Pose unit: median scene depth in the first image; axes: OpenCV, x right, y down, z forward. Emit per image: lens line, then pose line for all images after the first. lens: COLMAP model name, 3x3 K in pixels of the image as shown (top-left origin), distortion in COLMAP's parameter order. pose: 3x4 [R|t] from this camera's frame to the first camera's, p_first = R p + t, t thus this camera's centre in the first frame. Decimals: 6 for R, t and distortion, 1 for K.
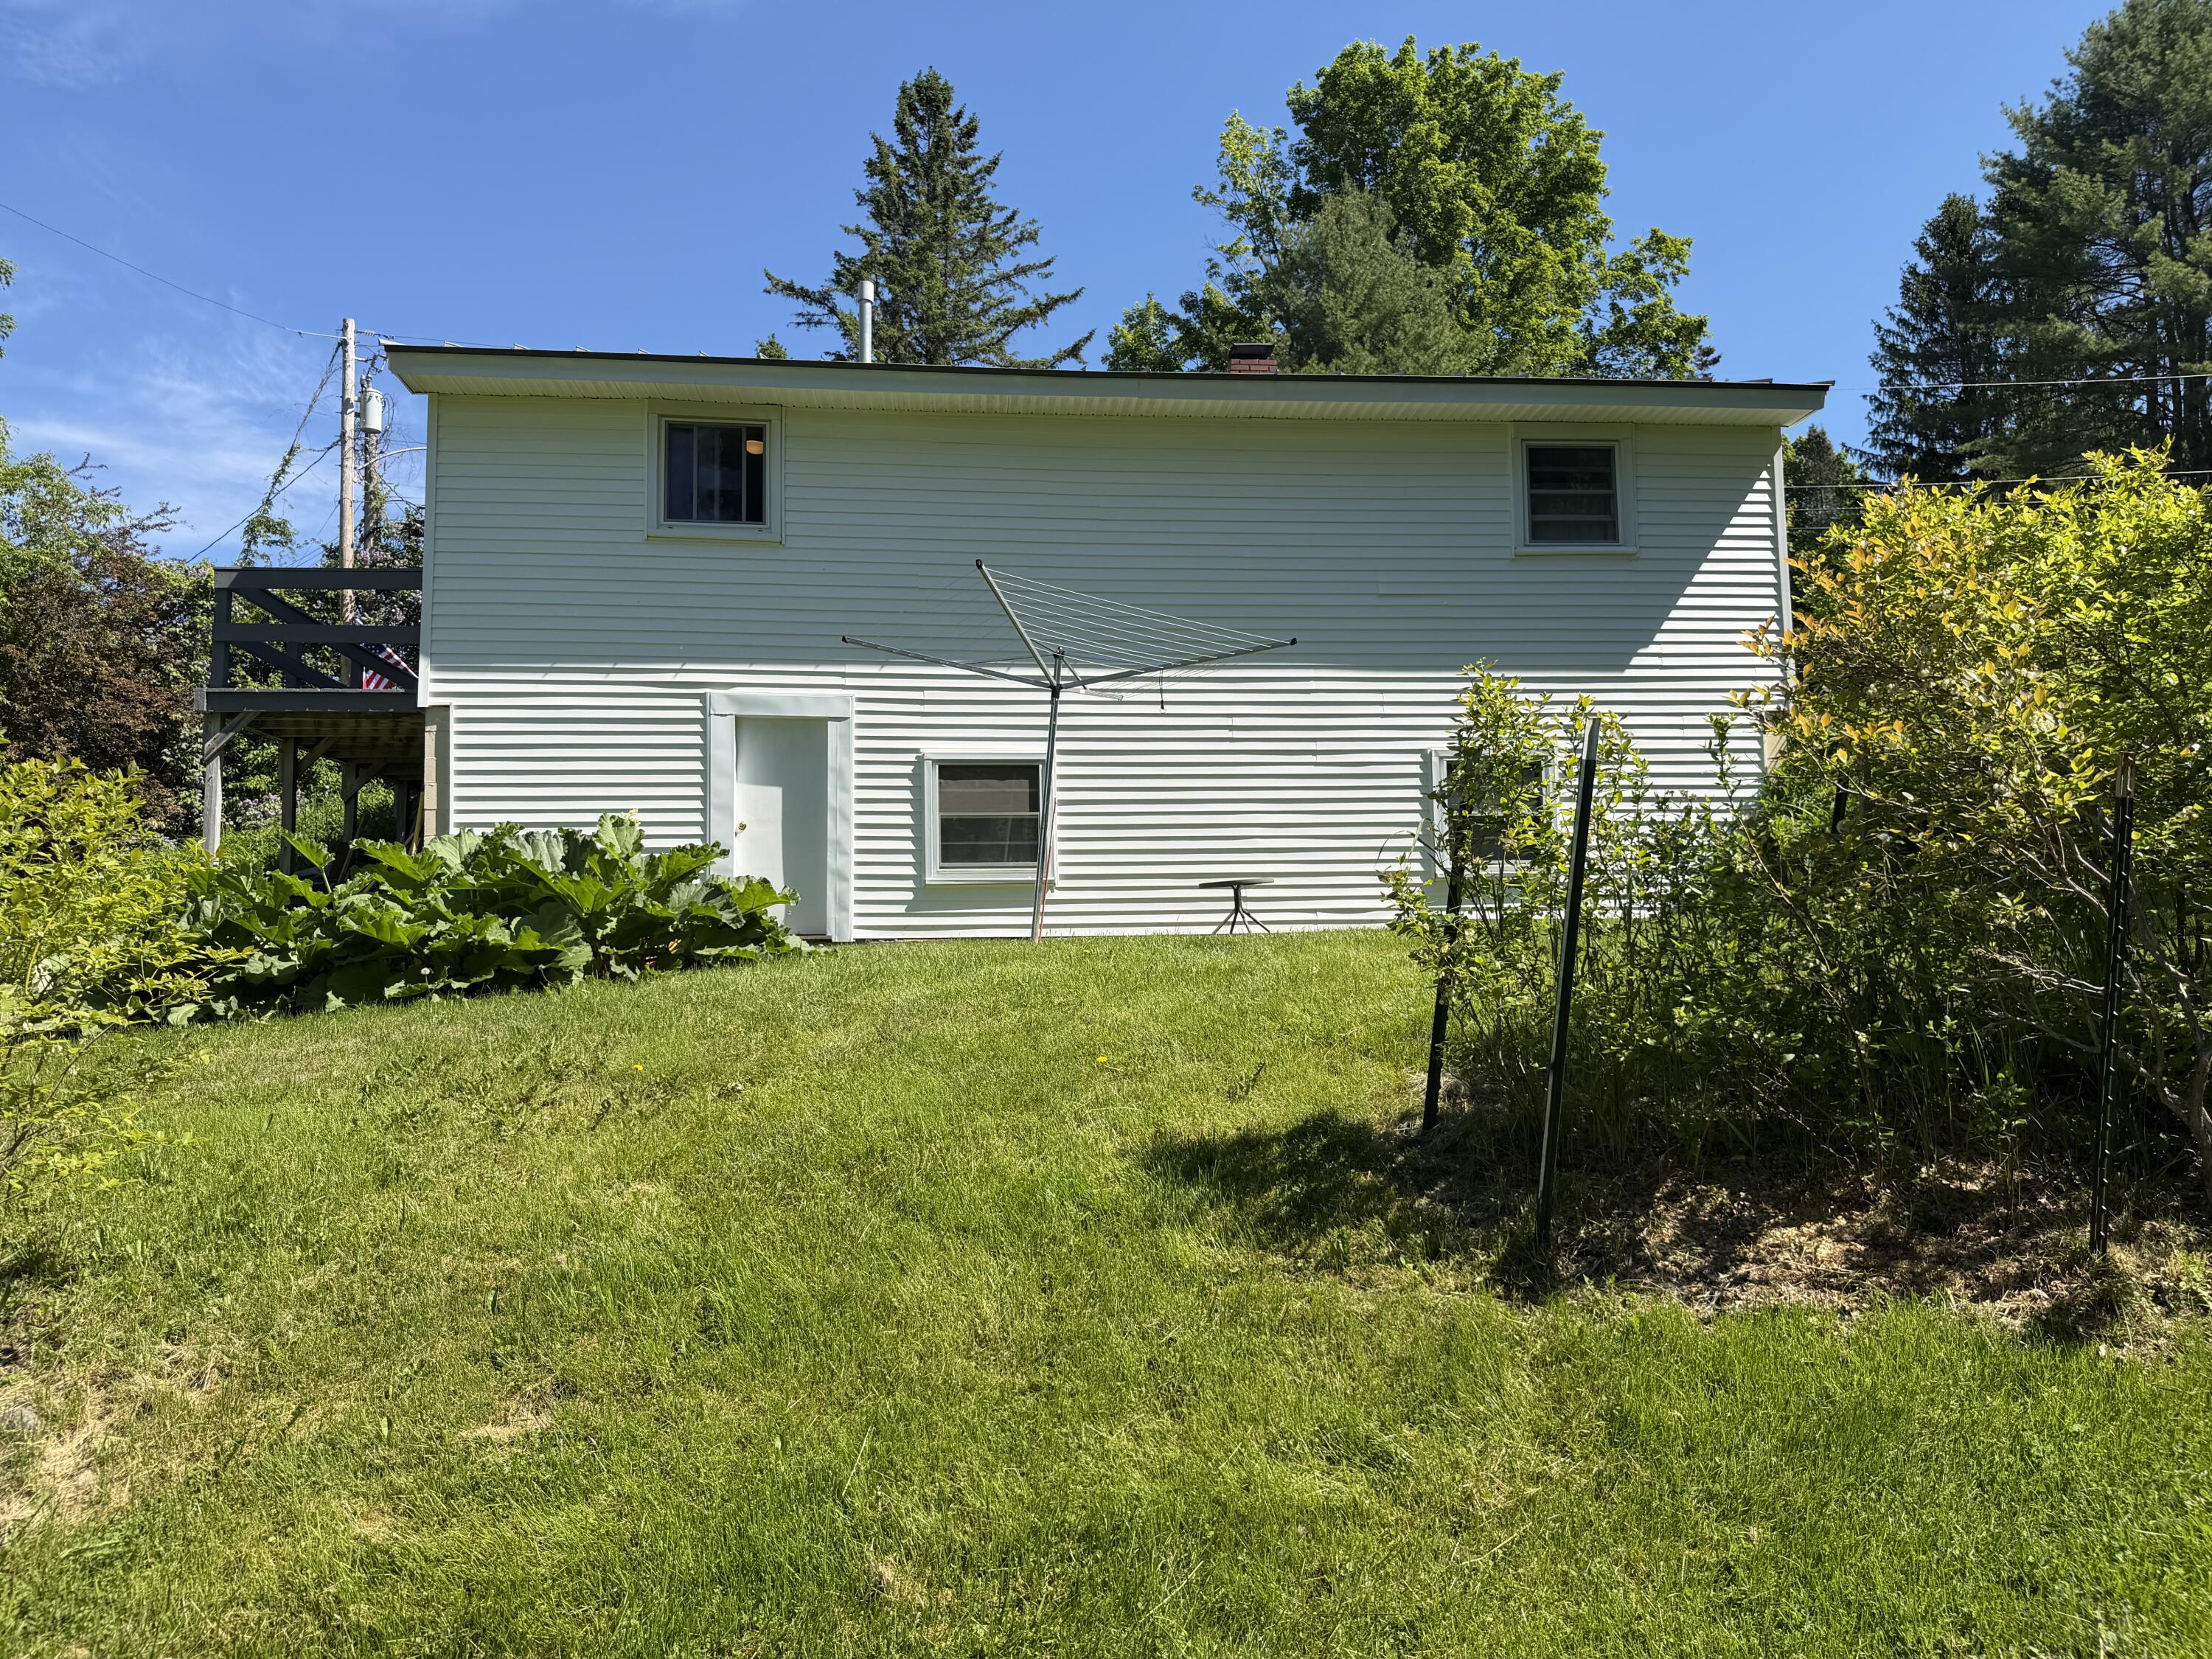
lens RADIAL K [[1581.7, 0, 1108.2], [0, 1581.7, 842.3], [0, 0, 1]] dist [-0.007190, 0.000590]
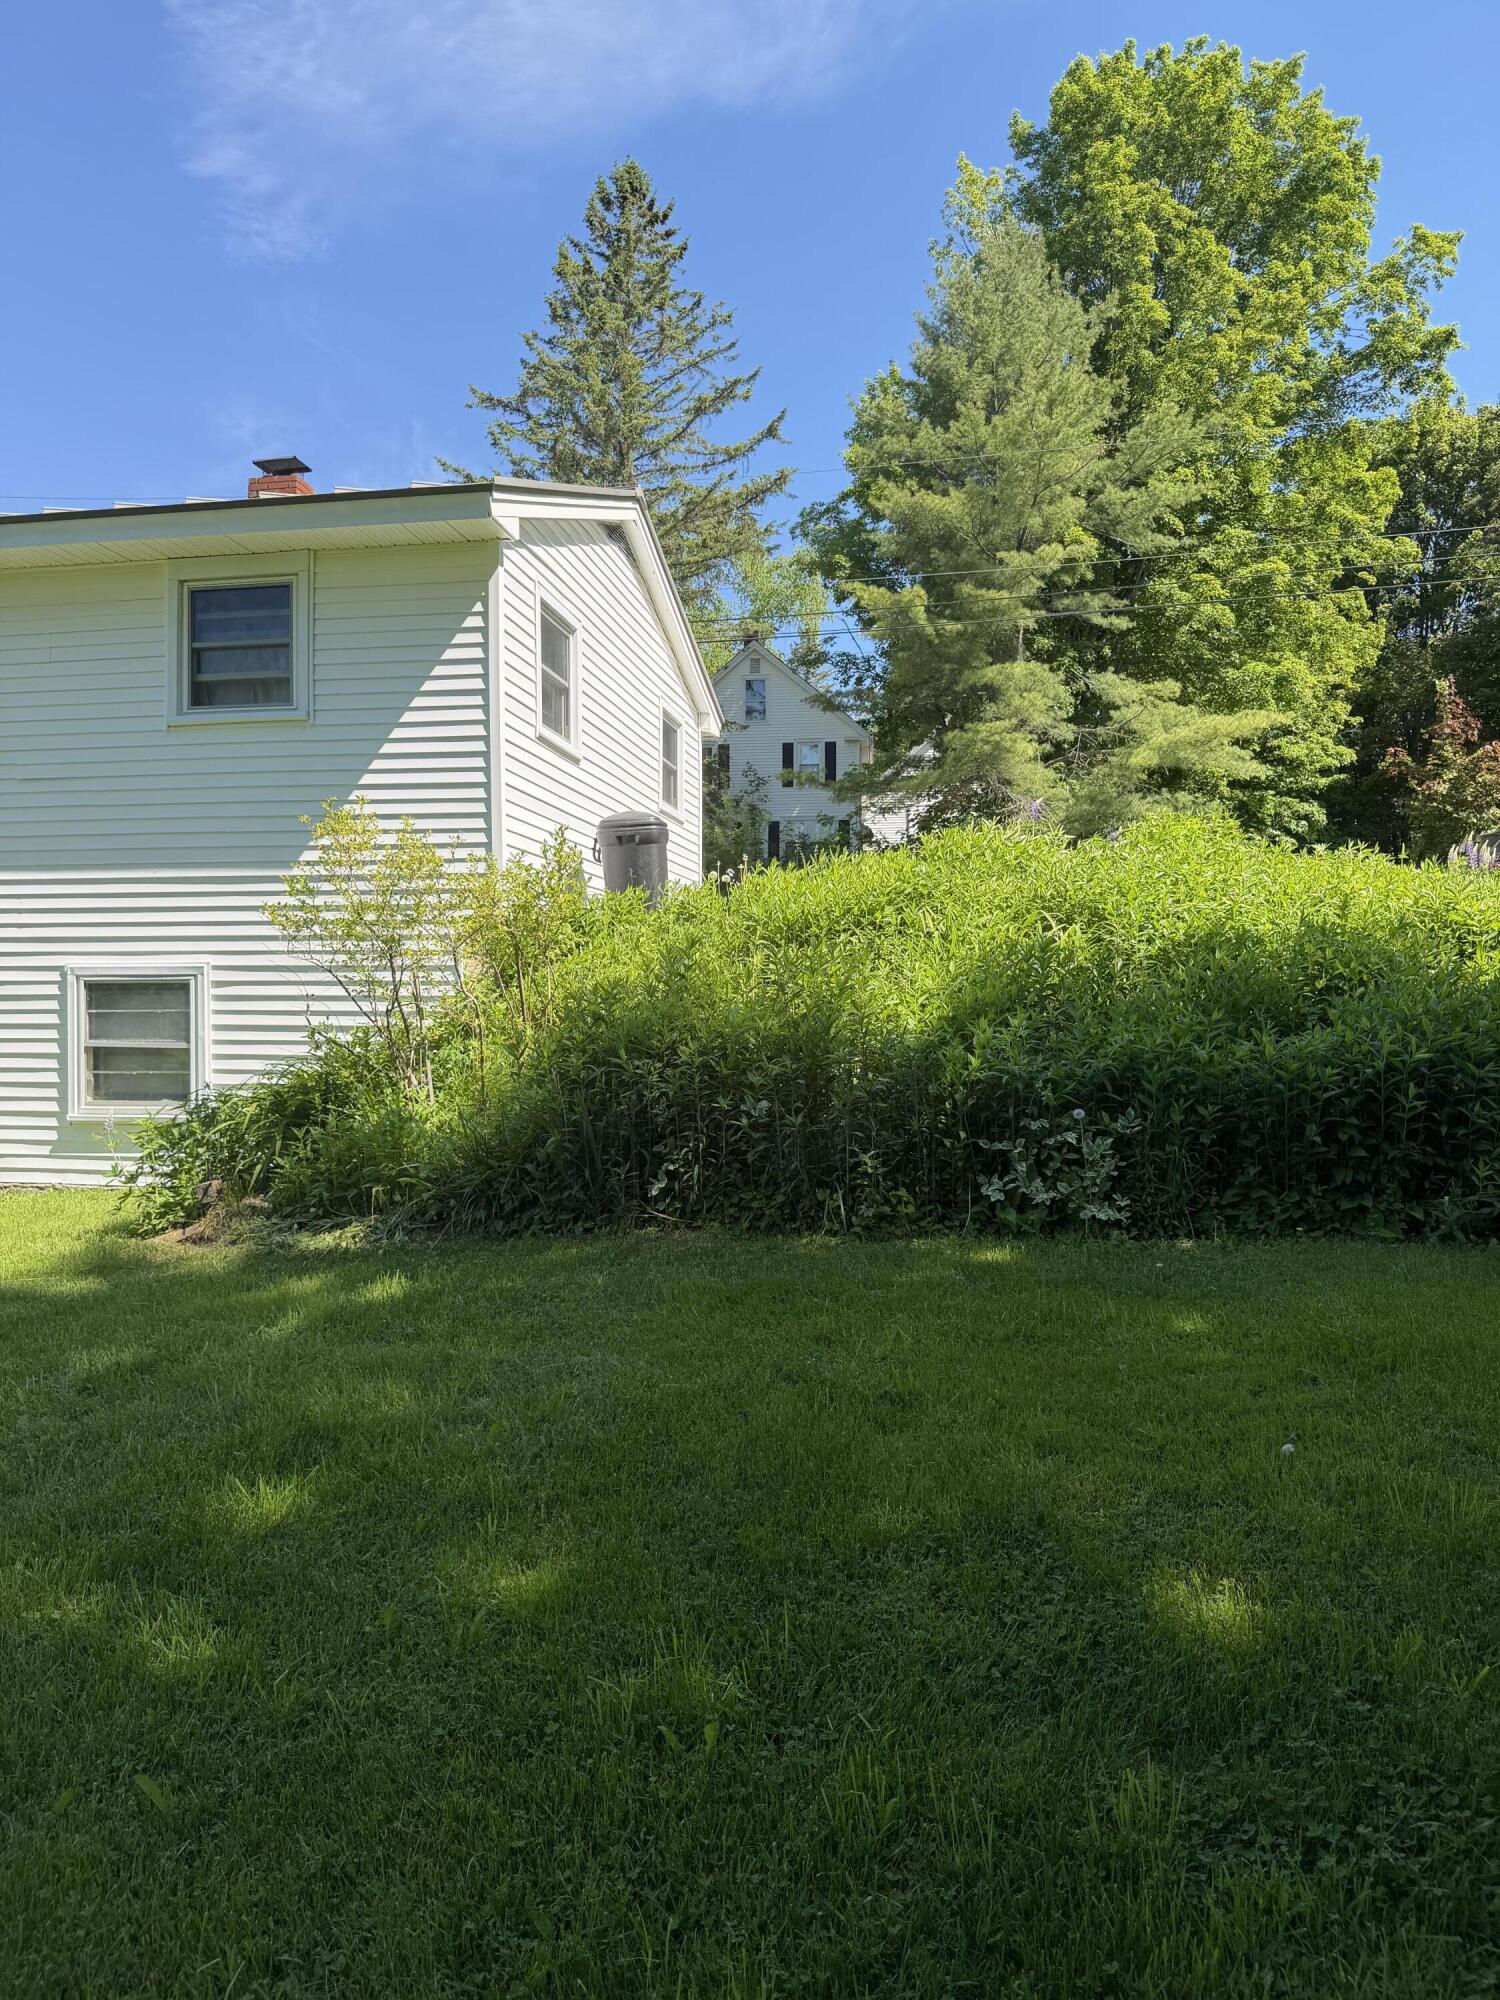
lens RADIAL K [[1403.9, 0, 750.0], [0, 1403.9, 1000.0], [0, 0, 1]] dist [0.047680, -0.051370]
pose [[0.960420, 0.021234, -0.277745, 0.736706], [0.002887, 0.996278, 0.086148, -0.101495], [0.278541, -0.083540, 0.956784, 0.366199]]
